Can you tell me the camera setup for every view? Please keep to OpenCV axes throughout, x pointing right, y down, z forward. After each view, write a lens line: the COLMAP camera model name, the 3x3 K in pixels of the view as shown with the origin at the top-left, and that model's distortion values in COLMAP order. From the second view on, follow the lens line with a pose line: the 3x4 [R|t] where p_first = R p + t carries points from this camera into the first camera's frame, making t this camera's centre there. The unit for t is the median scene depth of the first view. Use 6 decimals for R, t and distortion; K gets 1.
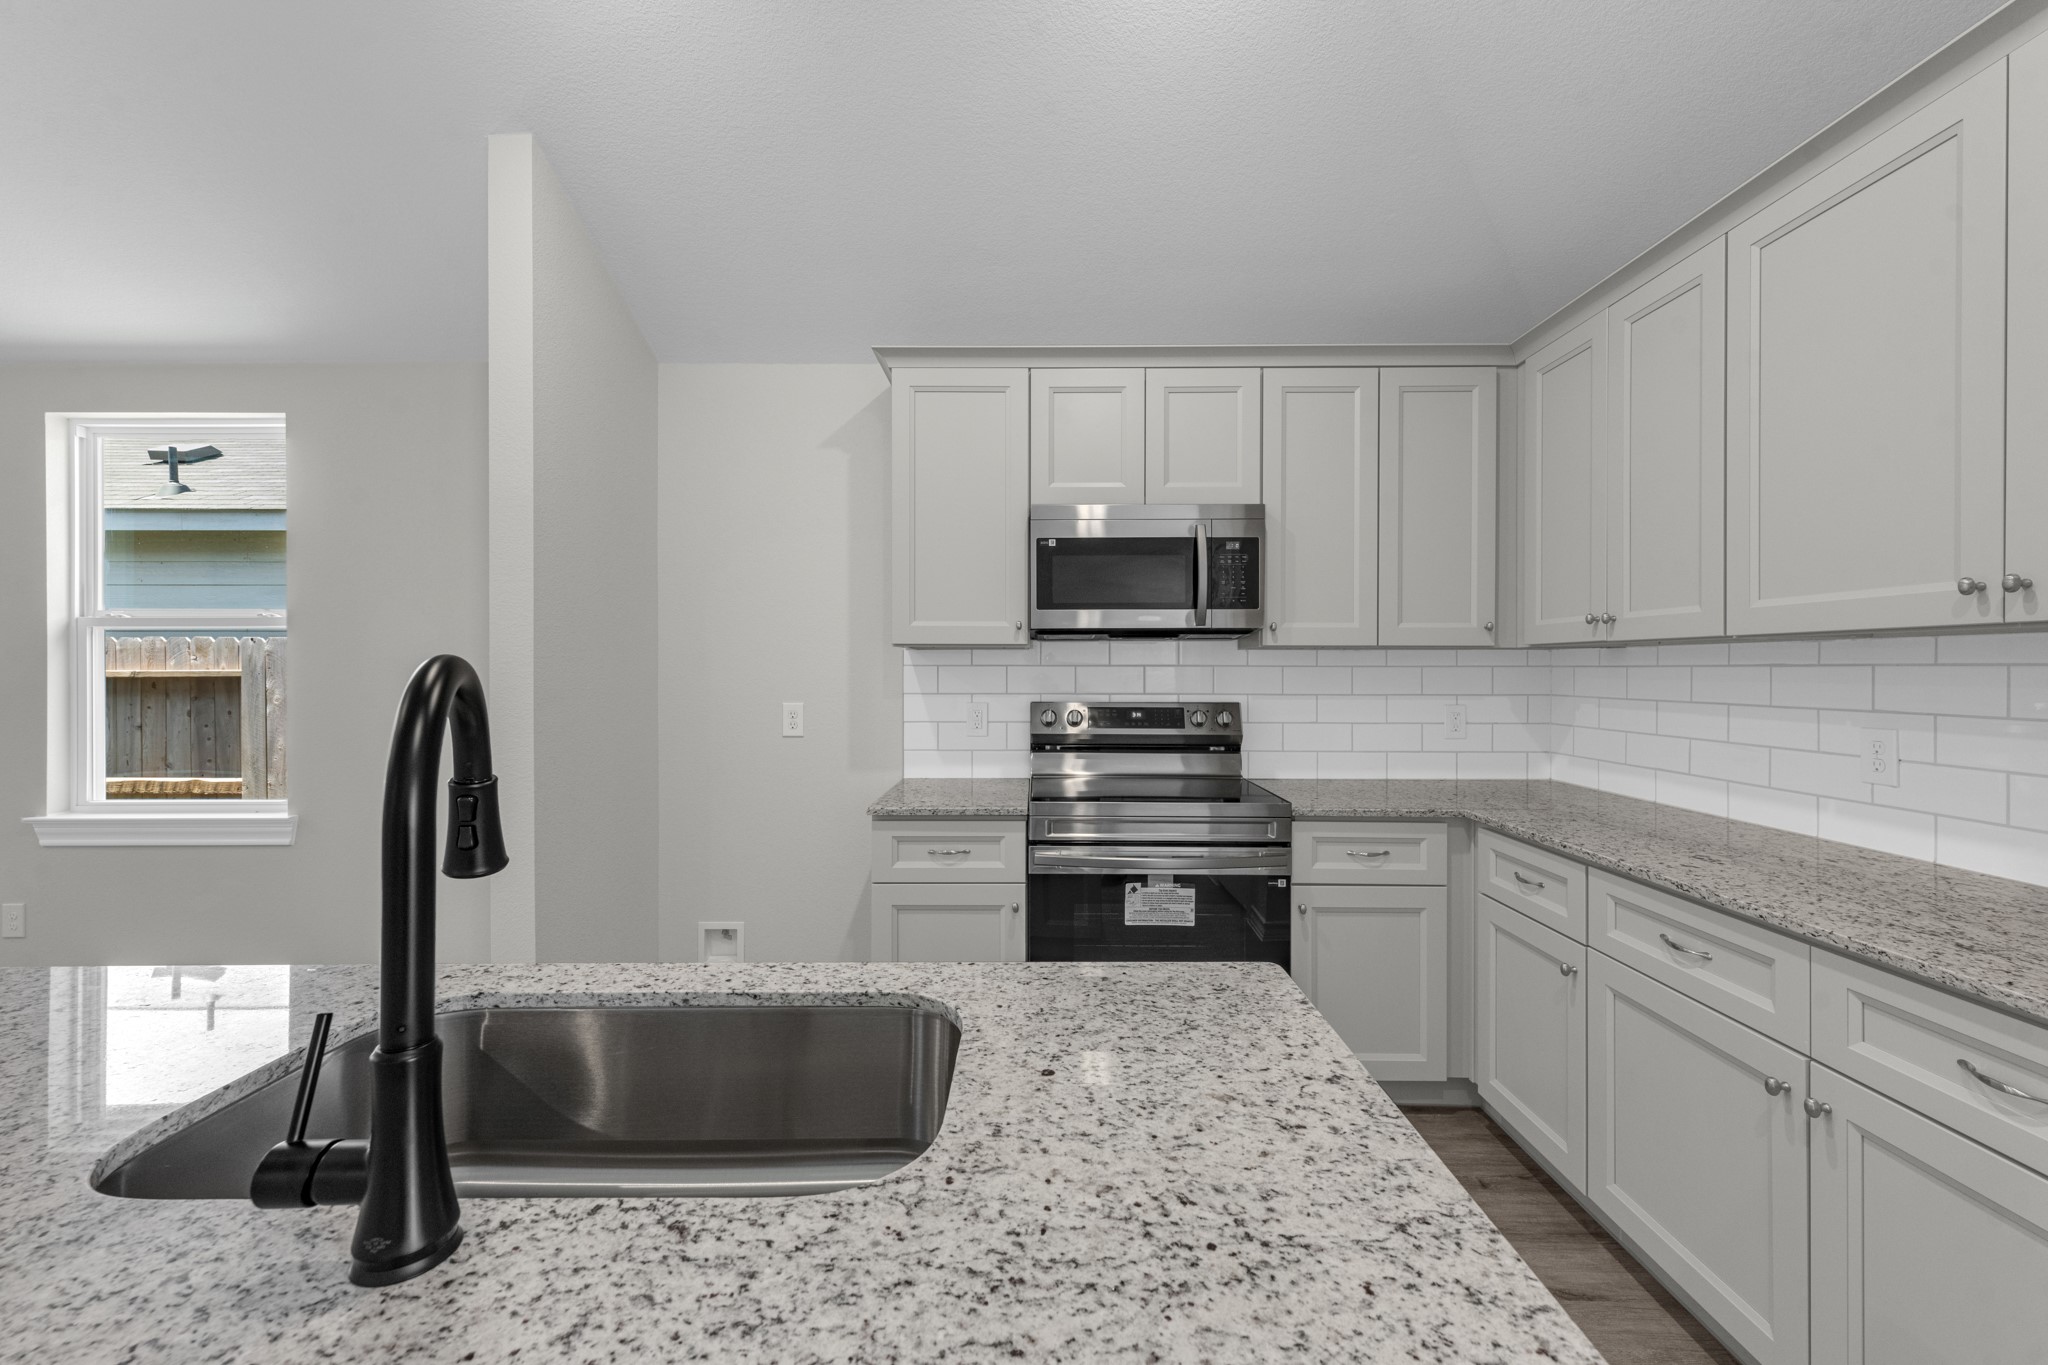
lens RADIAL K [[828.5, 0, 1037.0], [0, 828.5, 673.9], [0, 0, 1]] dist [0.004921, 0.001189]
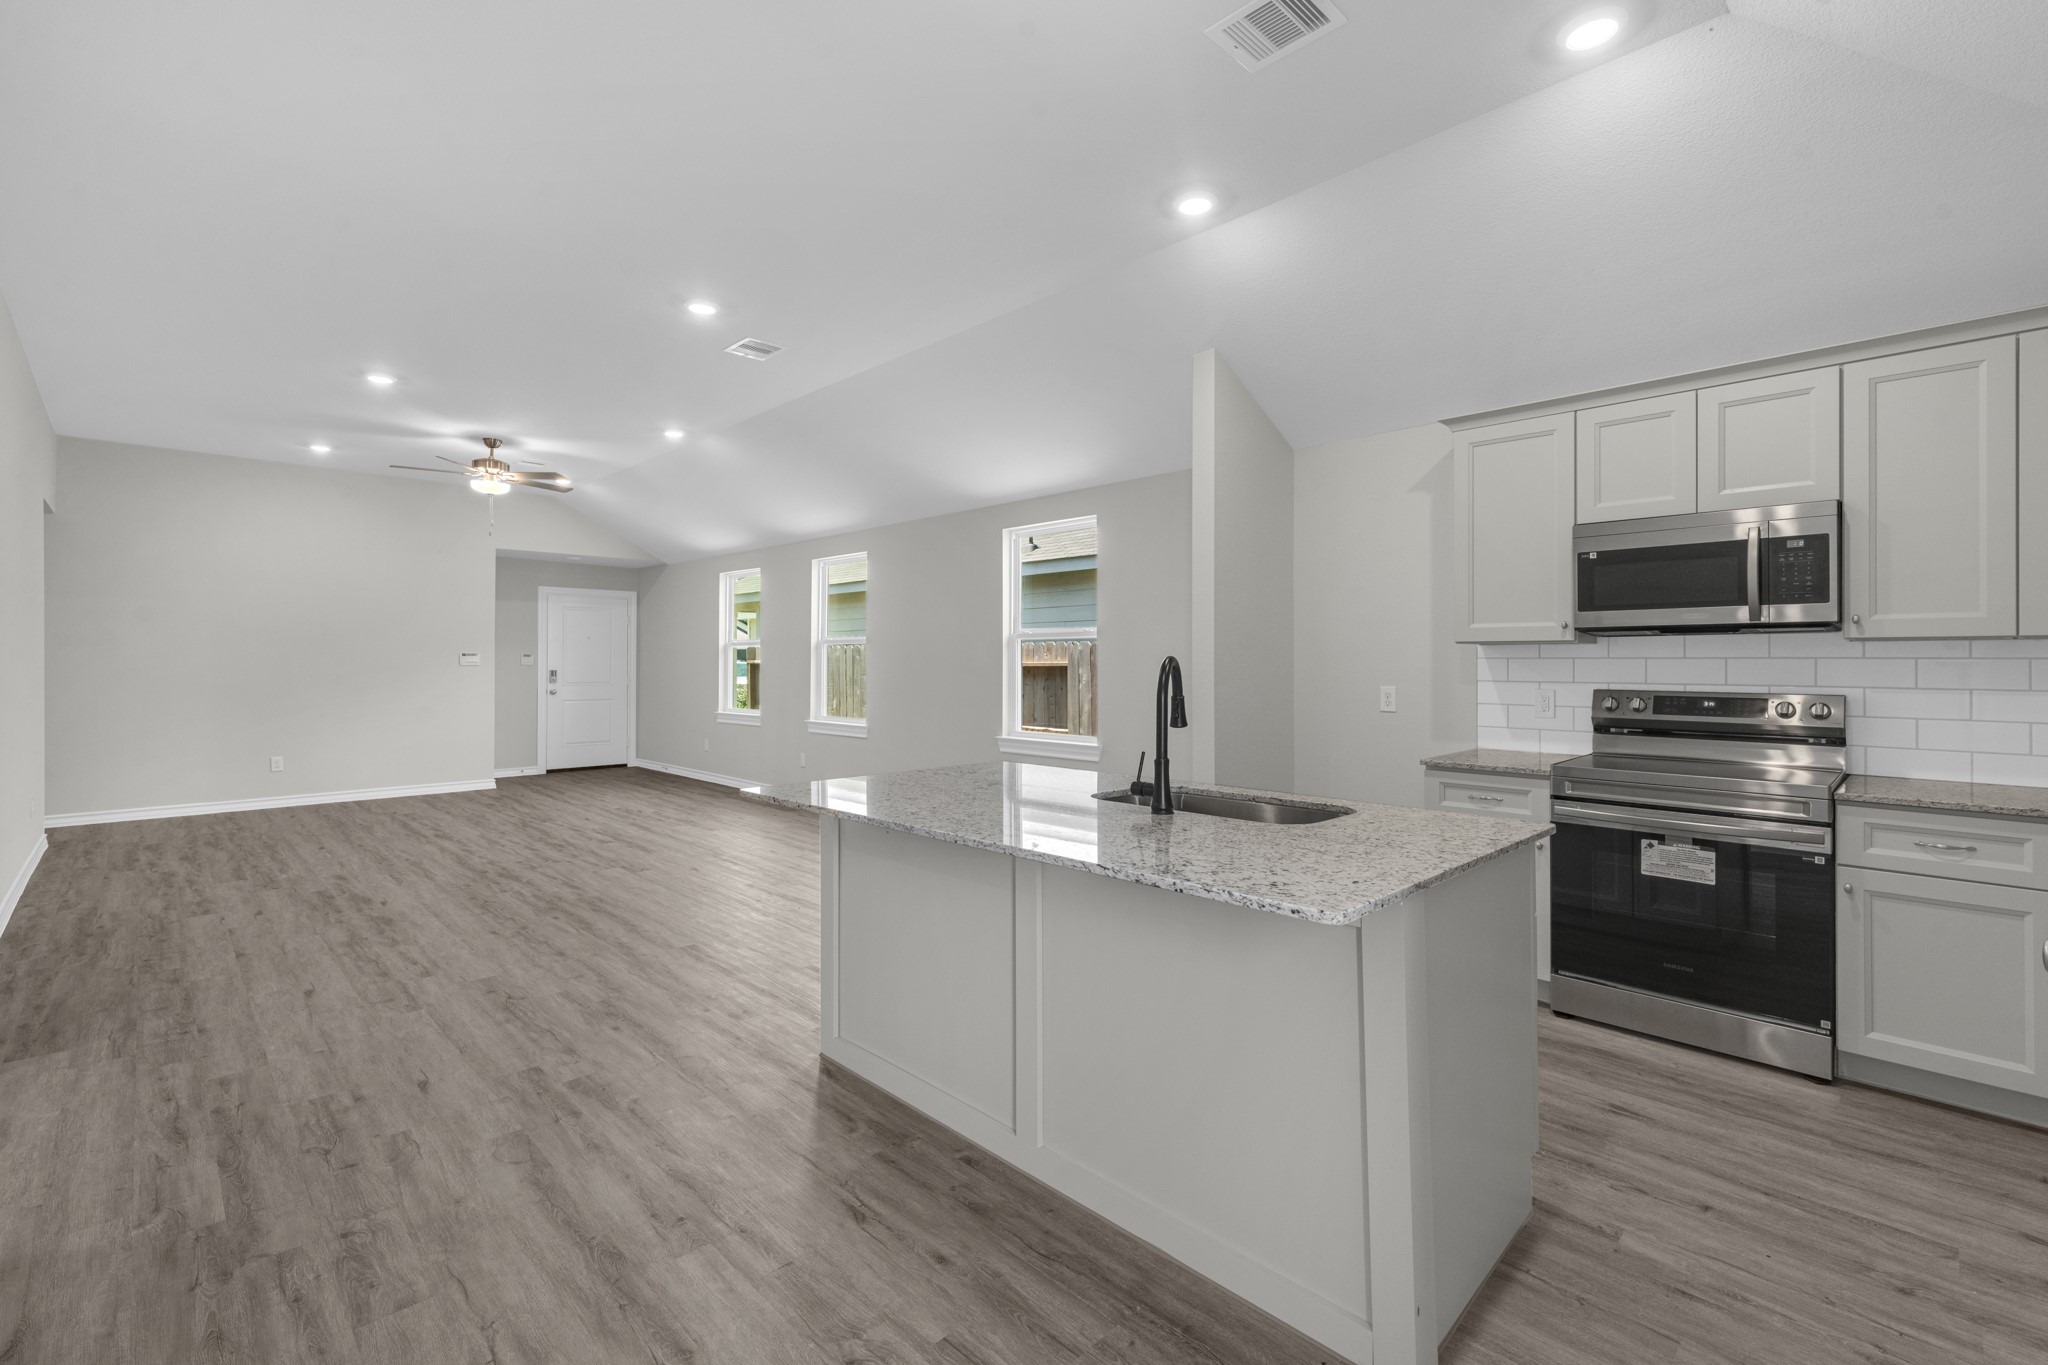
lens RADIAL K [[901.0, 0, 1010.0], [0, 901.0, 659.1], [0, 0, 1]] dist [0.021991, -0.000762]
pose [[0.697563, -0.001616, -0.716522, 0.372521], [-0.005454, 0.999957, -0.007565, 0.006420], [0.716503, 0.009185, 0.697524, -0.516568]]
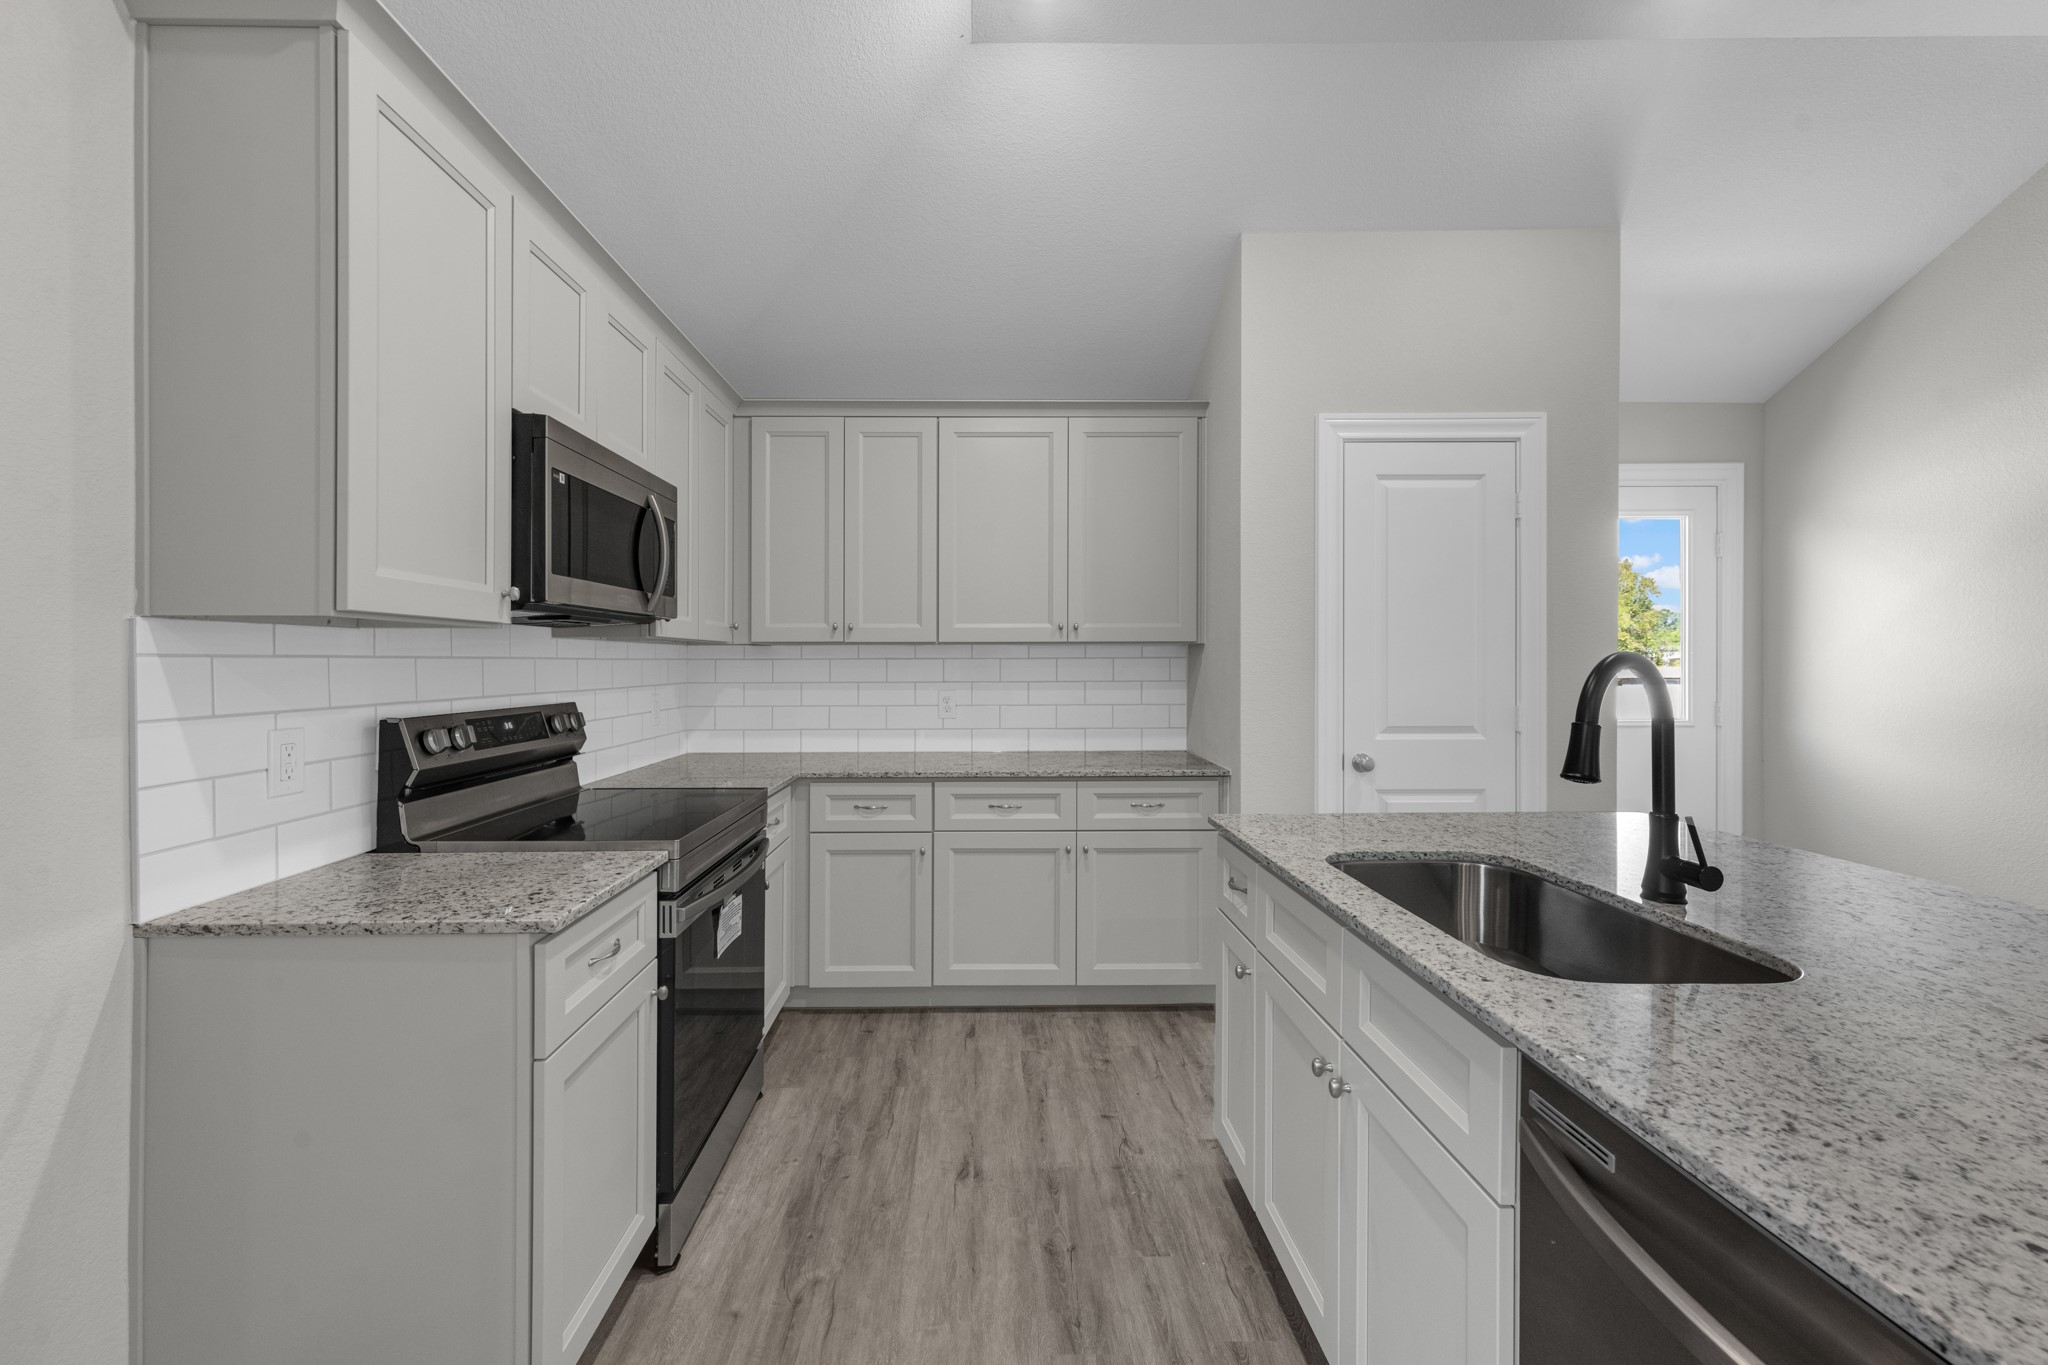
lens RADIAL K [[828.5, 0, 977.3], [0, 828.5, 659.8], [0, 0, 1]] dist [0.004921, 0.001189]
pose [[-0.005665, 0.001389, 0.999983, -0.682741], [0.012169, 0.999925, -0.001320, -0.002700], [-0.999910, 0.012162, -0.005681, 0.658339]]
